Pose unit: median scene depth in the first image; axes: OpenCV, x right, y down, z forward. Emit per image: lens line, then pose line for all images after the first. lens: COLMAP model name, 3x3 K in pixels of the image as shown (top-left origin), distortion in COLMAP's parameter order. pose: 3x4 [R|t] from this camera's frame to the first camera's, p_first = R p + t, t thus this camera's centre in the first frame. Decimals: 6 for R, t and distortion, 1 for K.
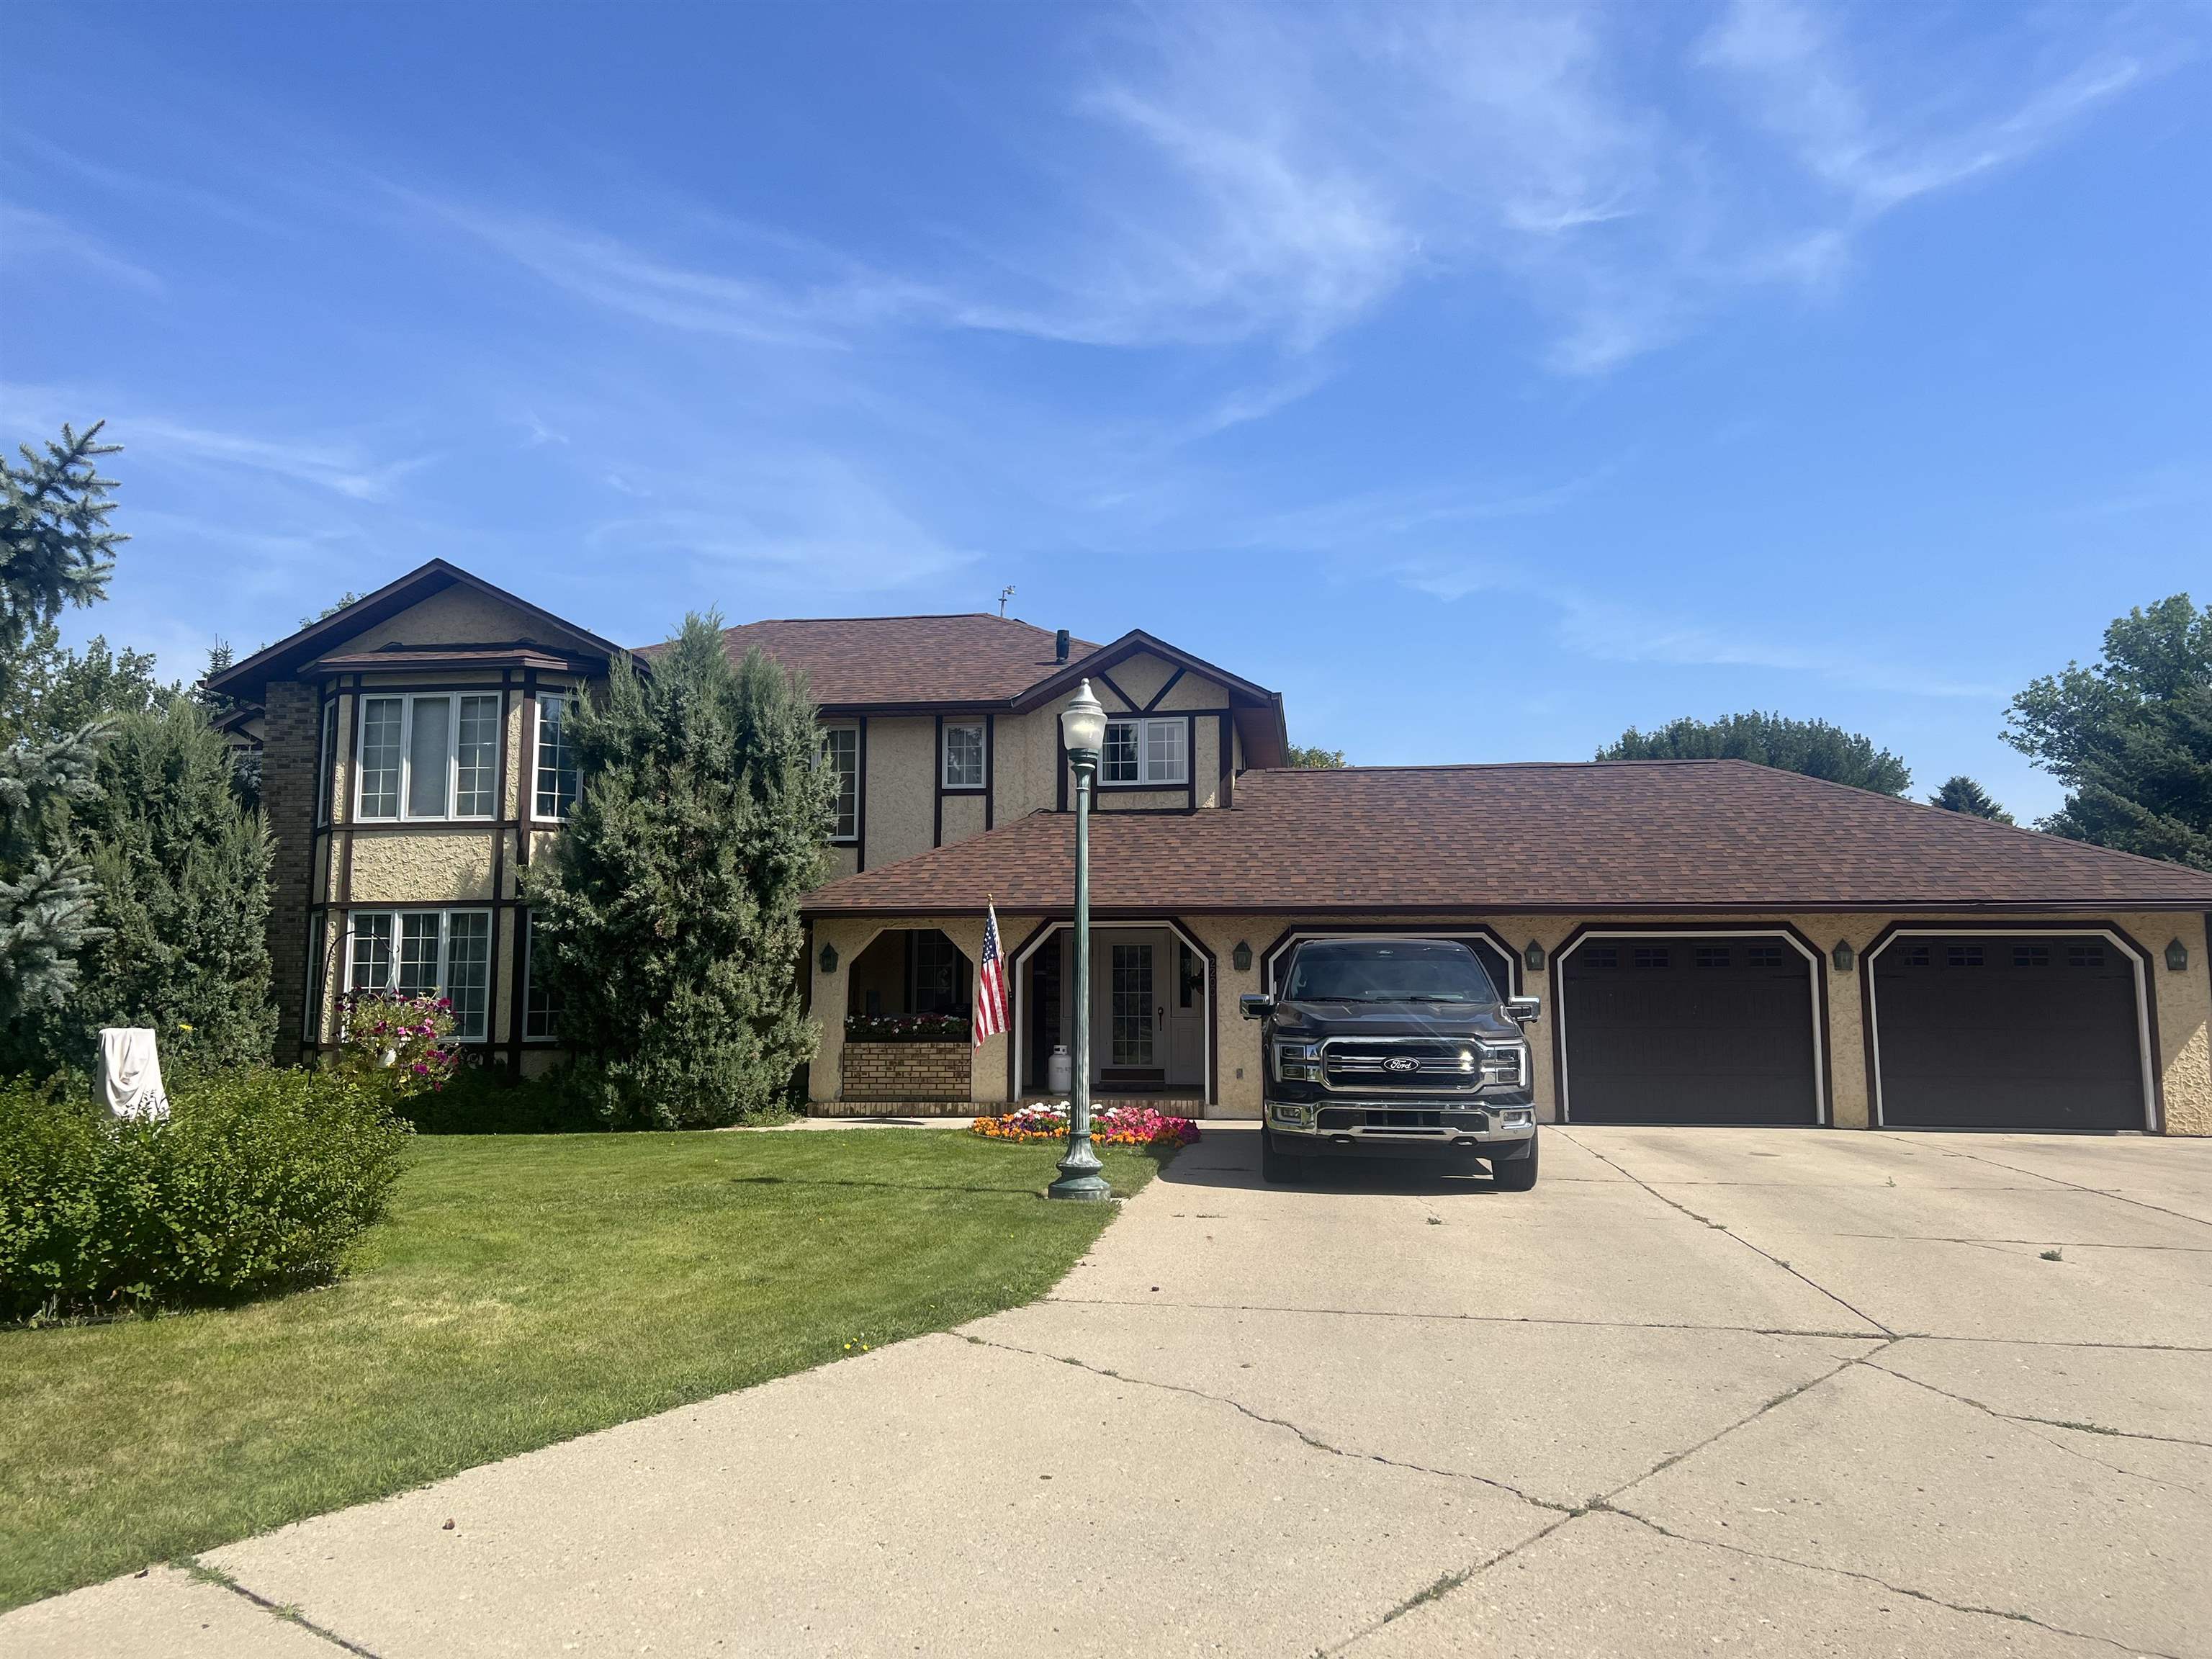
lens RADIAL K [[1647.4, 0, 1095.9], [0, 1647.4, 838.3], [0, 0, 1]] dist [0.039121, -0.032472]
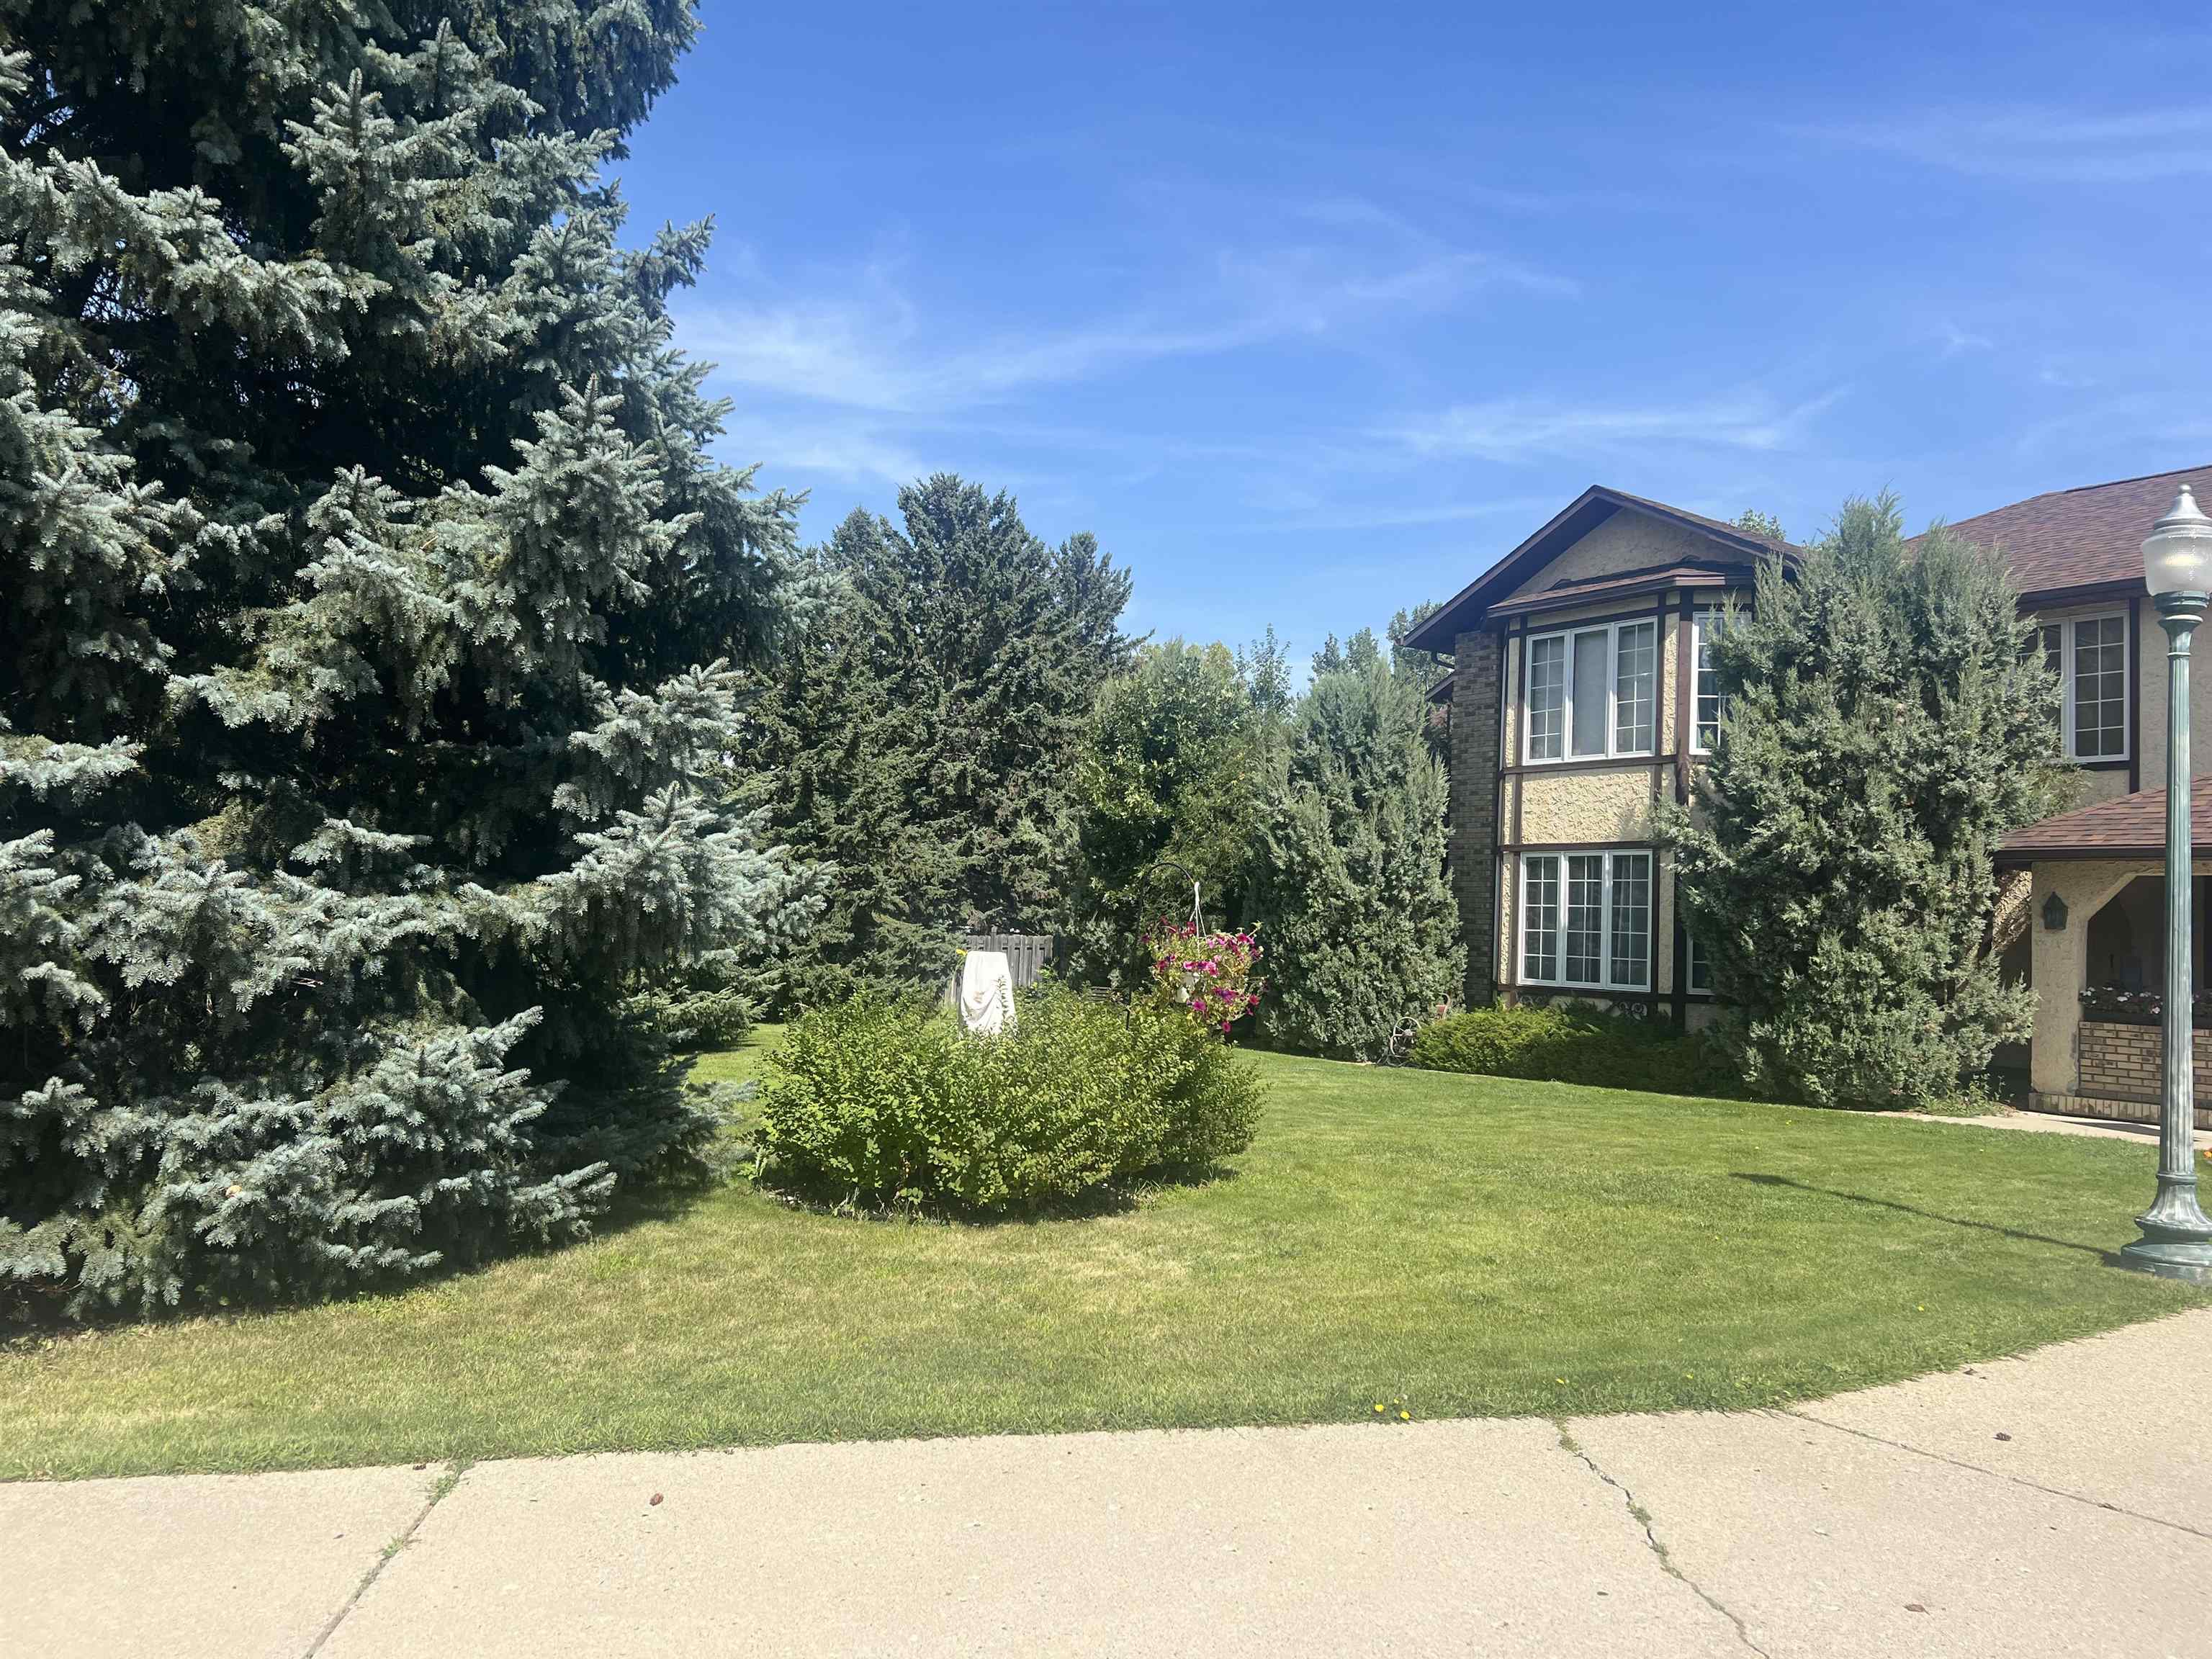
lens RADIAL K [[1647.4, 0, 1109.3], [0, 1647.4, 834.5], [0, 0, 1]] dist [0.039121, -0.032472]
pose [[0.684175, -0.013479, -0.729193, 0.110926], [0.033560, 0.999352, 0.013016, 0.011474], [0.728545, -0.033377, 0.684184, 0.141361]]
